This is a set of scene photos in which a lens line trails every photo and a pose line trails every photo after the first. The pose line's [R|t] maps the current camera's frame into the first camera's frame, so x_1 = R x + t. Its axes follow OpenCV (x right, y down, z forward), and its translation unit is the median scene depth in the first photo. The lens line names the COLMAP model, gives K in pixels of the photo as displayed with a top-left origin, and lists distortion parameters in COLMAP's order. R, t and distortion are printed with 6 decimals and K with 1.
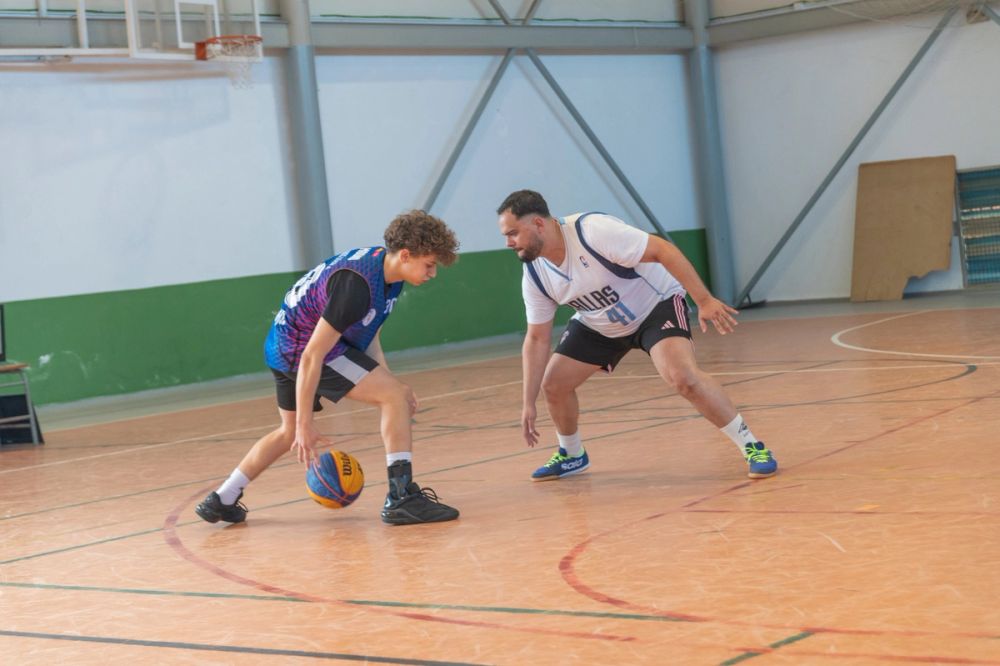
lens RADIAL K [[2156.6, 0, 513.8], [0, 2156.6, 352.2], [0, 0, 1]] dist [-0.007568, 0.000000]
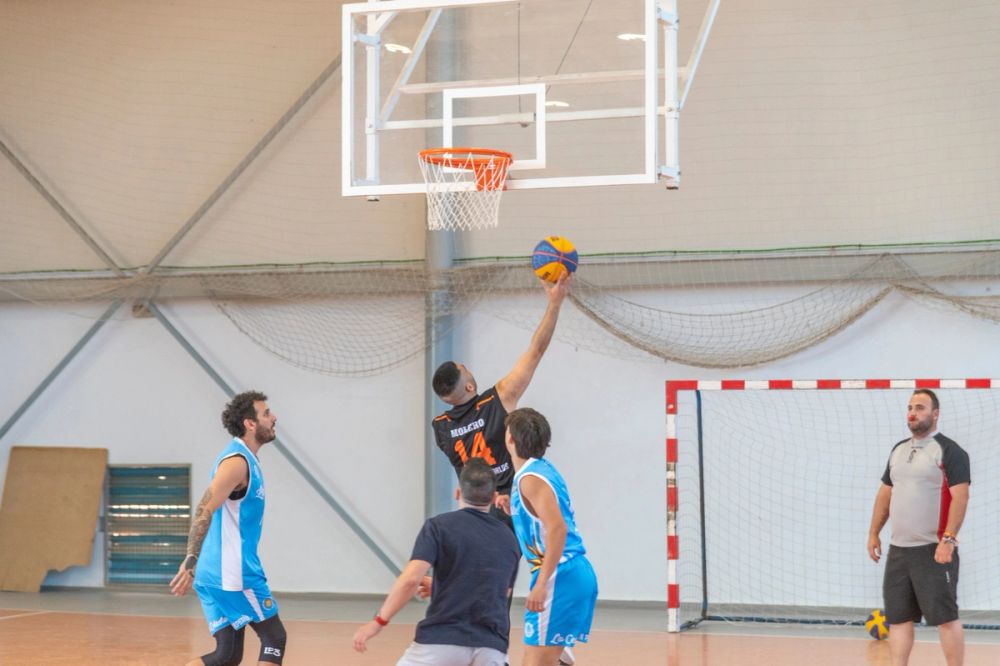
lens RADIAL K [[2407.8, 0, 502.5], [0, 2407.8, 351.2], [0, 0, 1]] dist [-0.003450, 0.000000]
pose [[0.946447, 0.115396, 0.301532, 0.048793], [-0.082518, 0.989383, -0.119630, -0.023879], [-0.312136, 0.088342, 0.945921, -0.104982]]
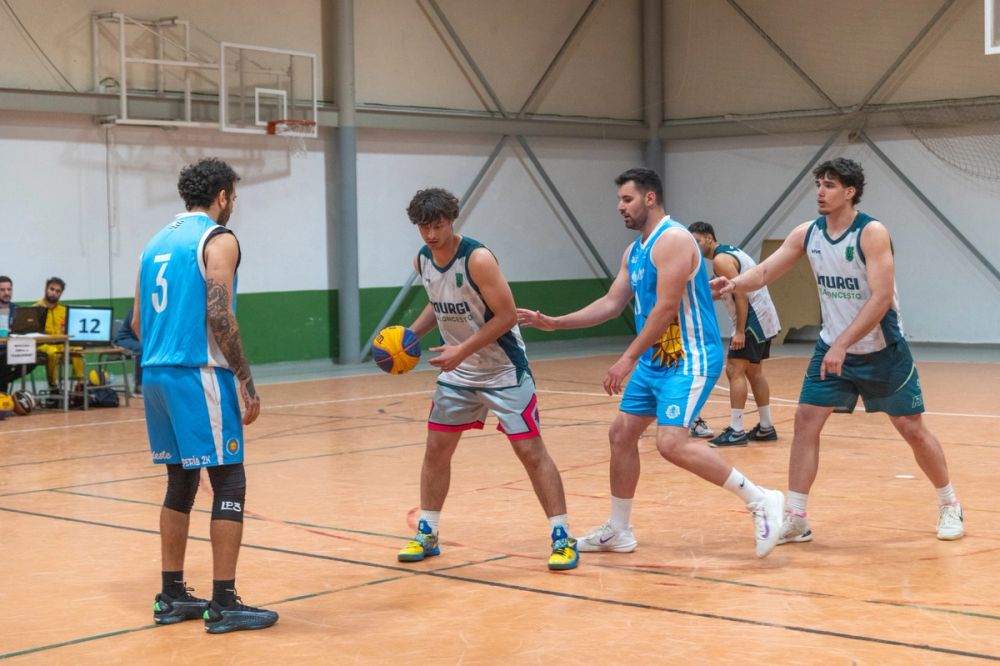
lens RADIAL K [[1859.7, 0, 515.7], [0, 1859.7, 334.5], [0, 0, 1]] dist [0.002600, 0.000000]
pose [[0.996264, 0.083636, -0.021536, 0.047075], [-0.083677, 0.996492, -0.001007, -0.018728], [0.021376, 0.002805, 0.999768, -0.188042]]
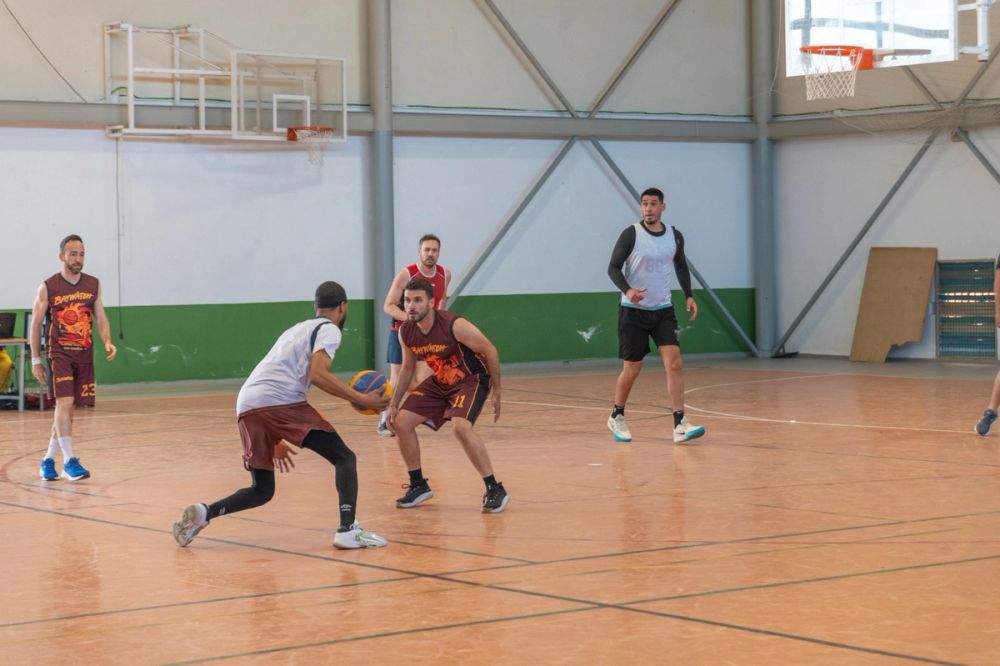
lens RADIAL K [[2407.8, 0, 524.3], [0, 2407.8, 353.4], [0, 0, 1]] dist [-0.003450, 0.000000]
pose [[0.974744, 0.093217, -0.202939, 0.312793], [-0.092807, 0.995617, 0.011555, -0.032130], [0.203127, 0.007571, 0.979123, -0.448840]]
